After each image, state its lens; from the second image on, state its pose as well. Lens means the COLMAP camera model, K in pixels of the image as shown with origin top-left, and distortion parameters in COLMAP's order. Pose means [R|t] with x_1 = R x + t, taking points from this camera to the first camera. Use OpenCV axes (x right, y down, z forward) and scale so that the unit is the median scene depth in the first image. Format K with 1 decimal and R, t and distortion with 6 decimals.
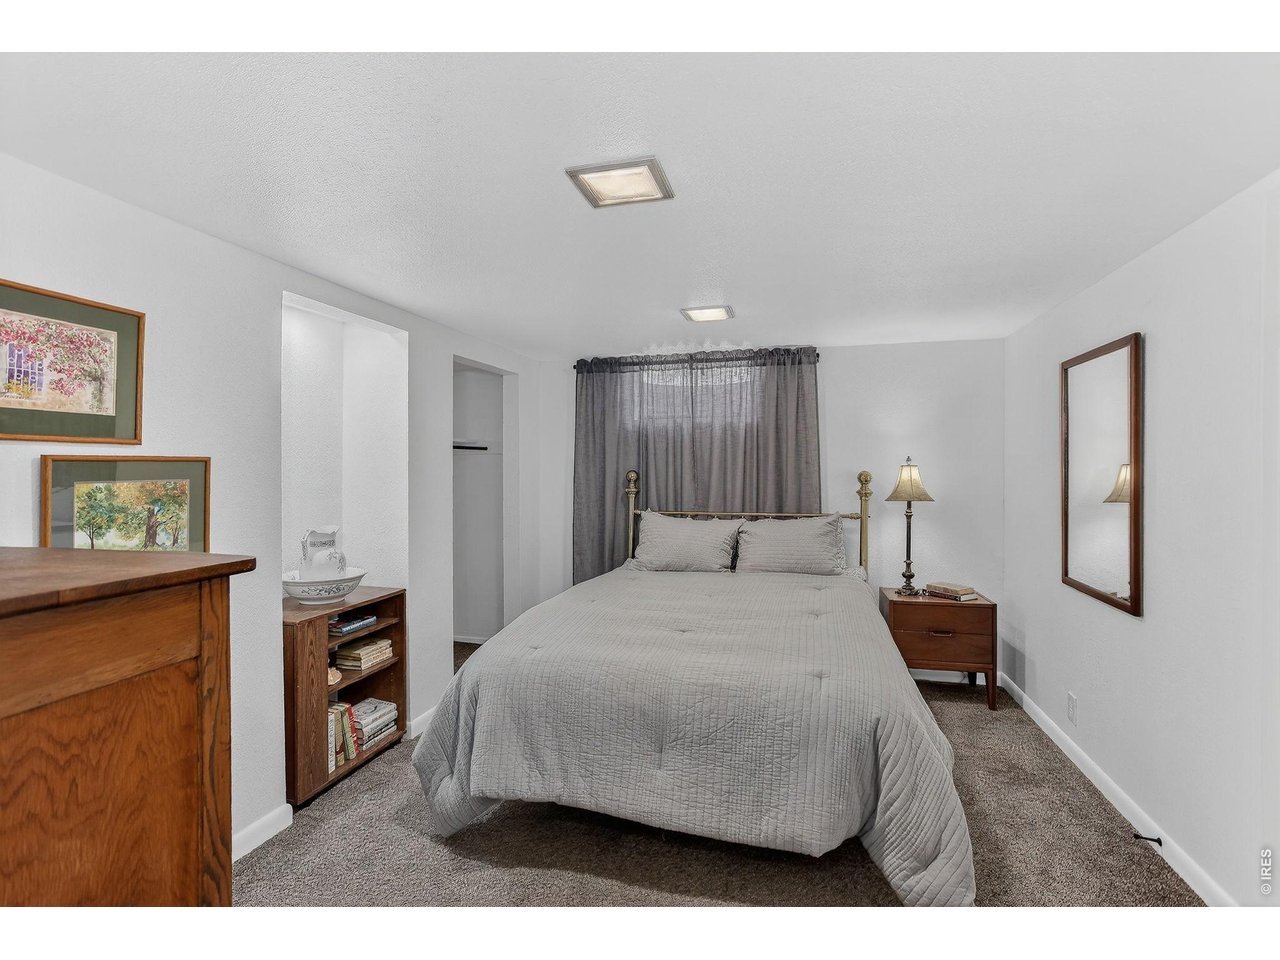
lens RADIAL K [[614.5, 0, 640.3], [0, 614.5, 469.1], [0, 0, 1]] dist [0.000833, 0.002734]
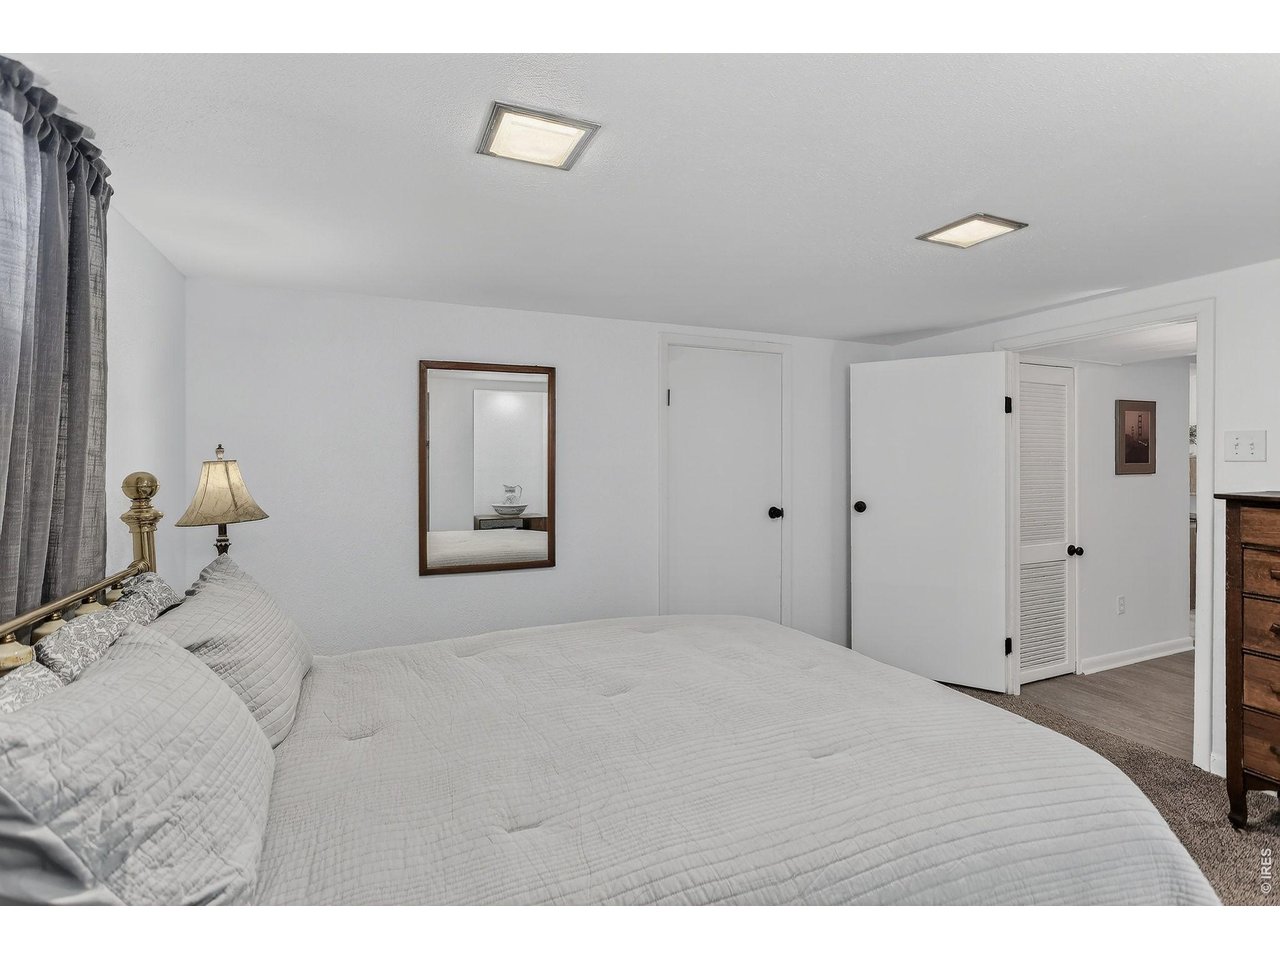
lens RADIAL K [[614.5, 0, 640.2], [0, 614.5, 471.5], [0, 0, 1]] dist [0.000833, 0.002734]
pose [[-0.632201, -0.000930, 0.774804, -0.257348], [0.014286, 0.999815, 0.012857, 0.002419], [-0.774673, 0.019197, -0.632071, 1.060261]]
